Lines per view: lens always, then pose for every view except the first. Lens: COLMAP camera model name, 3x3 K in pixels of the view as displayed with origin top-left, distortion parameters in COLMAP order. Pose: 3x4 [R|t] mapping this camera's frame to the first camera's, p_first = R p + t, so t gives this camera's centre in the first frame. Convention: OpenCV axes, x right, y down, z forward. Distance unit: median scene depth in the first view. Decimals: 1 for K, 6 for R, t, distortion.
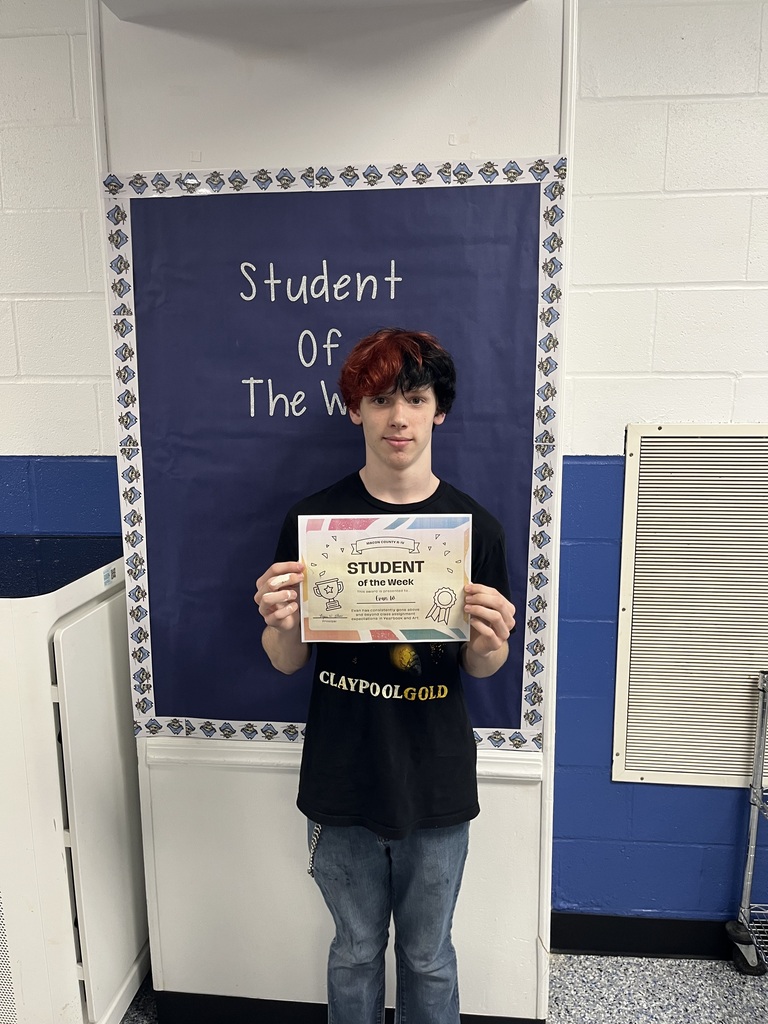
lens RADIAL K [[795.2, 0, 381.7], [0, 795.2, 505.8], [0, 0, 1]] dist [0.051784, -0.065598]
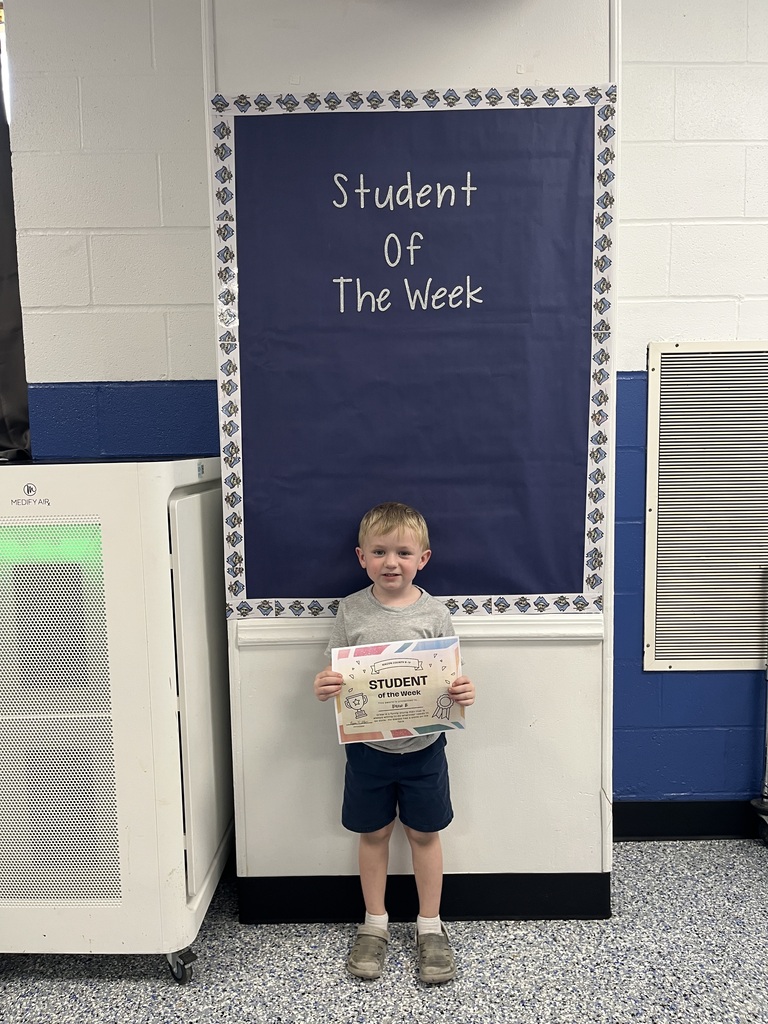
lens RADIAL K [[795.2, 0, 382.3], [0, 795.2, 513.1], [0, 0, 1]] dist [0.051784, -0.065598]
pose [[0.995081, -0.019651, 0.097094, -0.221651], [0.026510, 0.997204, -0.069867, 0.248980], [-0.095449, 0.072097, 0.992820, -0.094070]]
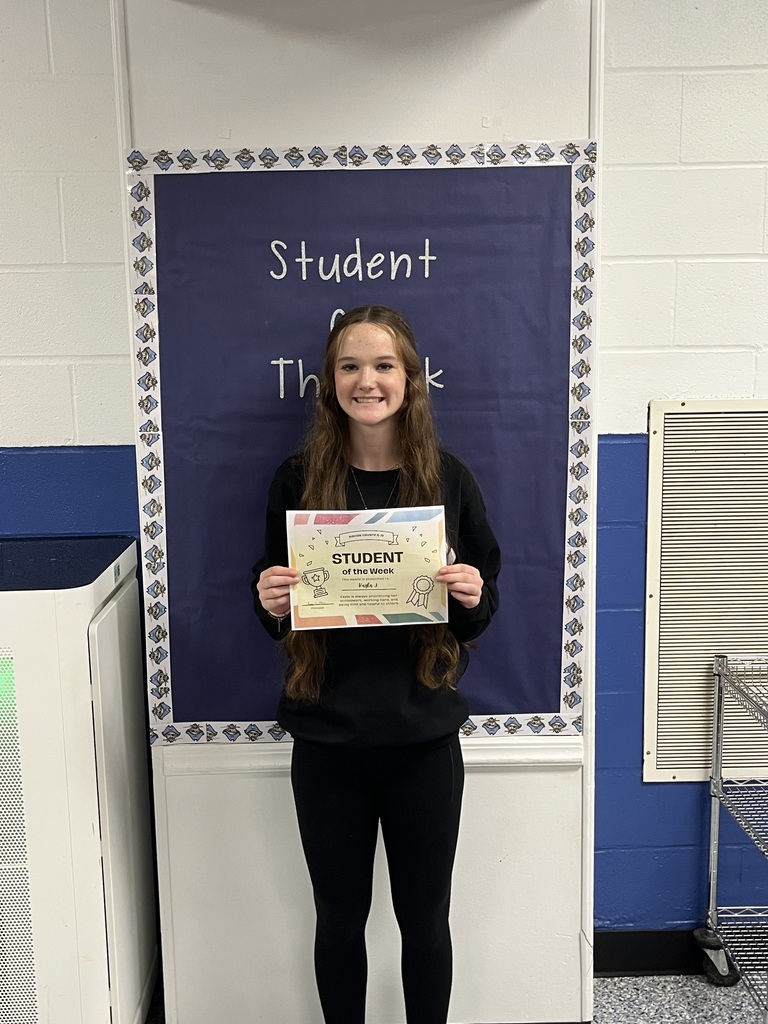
lens RADIAL K [[1159.3, 0, 387.3], [0, 1159.3, 514.7], [0, 0, 1]] dist [0.034892, 0.000000]
pose [[0.992427, -0.027782, 0.119650, -0.208577], [0.029333, 0.999507, -0.011221, 0.048637], [-0.119279, 0.014646, 0.992753, -0.407478]]
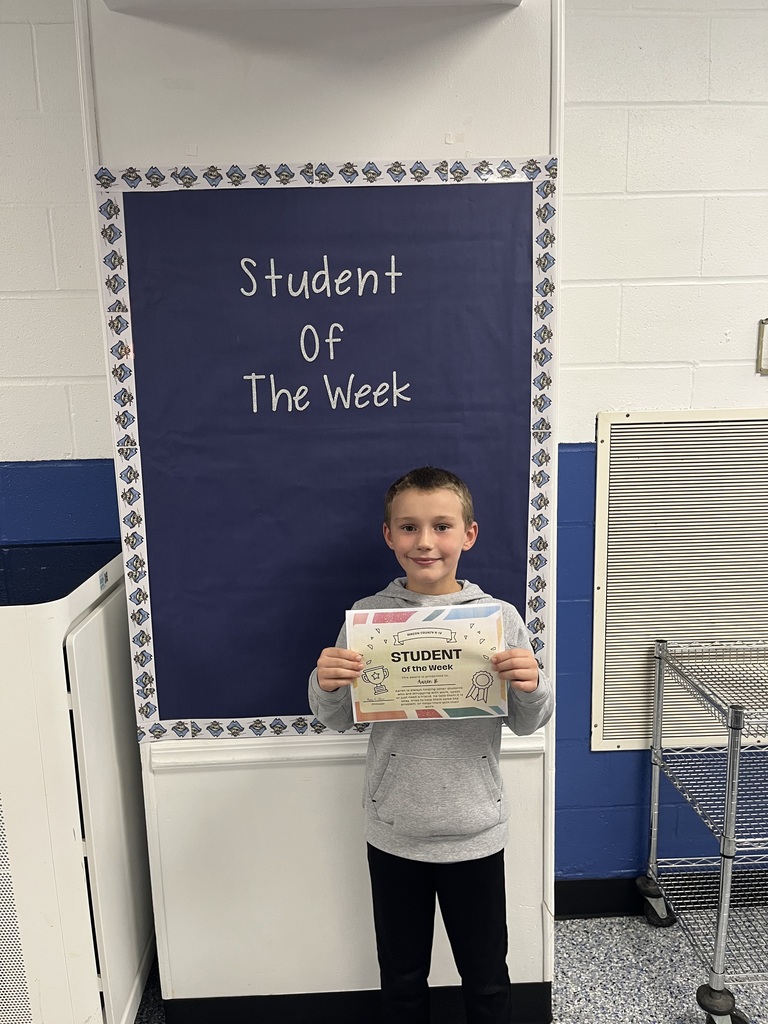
lens RADIAL K [[795.2, 0, 385.0], [0, 795.2, 512.8], [0, 0, 1]] dist [0.051784, -0.065598]
pose [[0.990336, -0.041853, 0.132226, -0.139179], [0.041488, 0.999124, 0.005518, 0.015368], [-0.132341, 0.000021, 0.991204, -0.013506]]
